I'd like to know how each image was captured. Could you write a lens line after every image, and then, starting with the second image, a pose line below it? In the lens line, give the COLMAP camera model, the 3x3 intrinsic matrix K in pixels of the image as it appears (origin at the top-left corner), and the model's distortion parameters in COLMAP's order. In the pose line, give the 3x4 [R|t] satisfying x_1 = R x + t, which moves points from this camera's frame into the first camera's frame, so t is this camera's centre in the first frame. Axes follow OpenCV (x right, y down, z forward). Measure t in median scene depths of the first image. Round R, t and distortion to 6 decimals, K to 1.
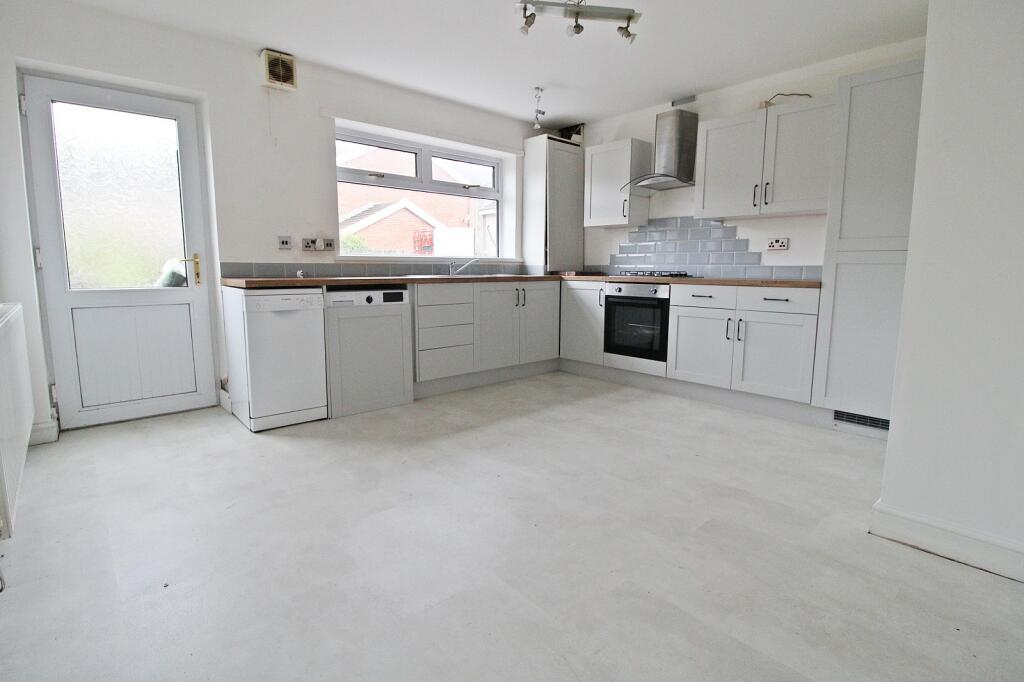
lens RADIAL K [[506.8, 0, 517.5], [0, 506.8, 326.5], [0, 0, 1]] dist [0.011854, -0.021875]
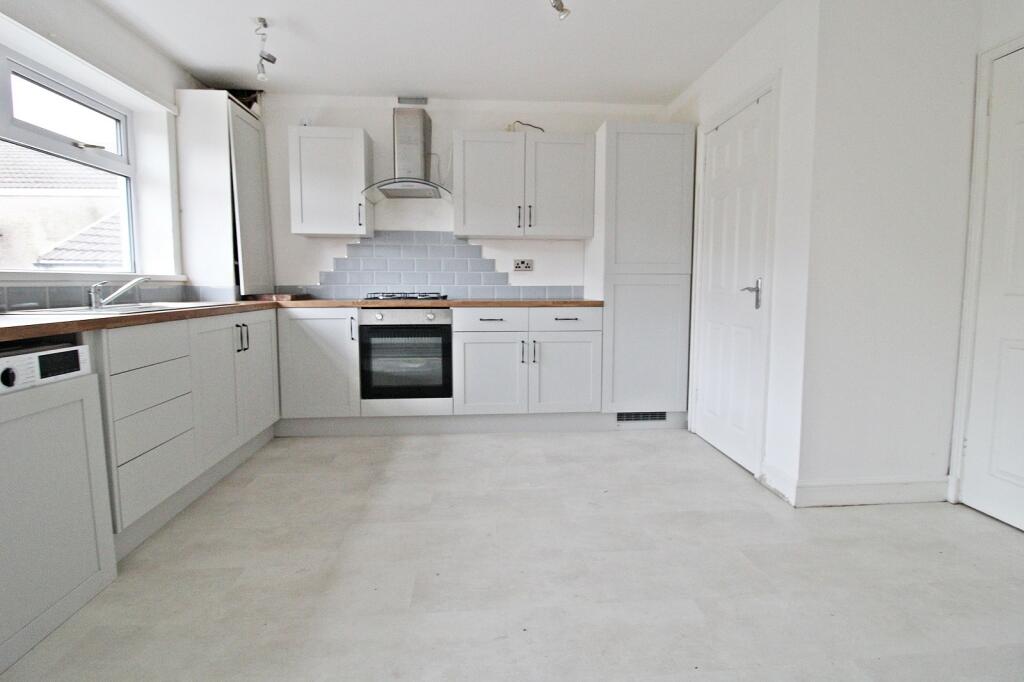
lens RADIAL K [[506.8, 0, 517.5], [0, 506.8, 326.5], [0, 0, 1]] dist [0.011854, -0.021875]
pose [[0.601354, -0.070167, 0.795896, -0.310482], [0.094920, 0.995356, 0.016034, -0.052173], [-0.793325, 0.065904, 0.605221, 0.365810]]
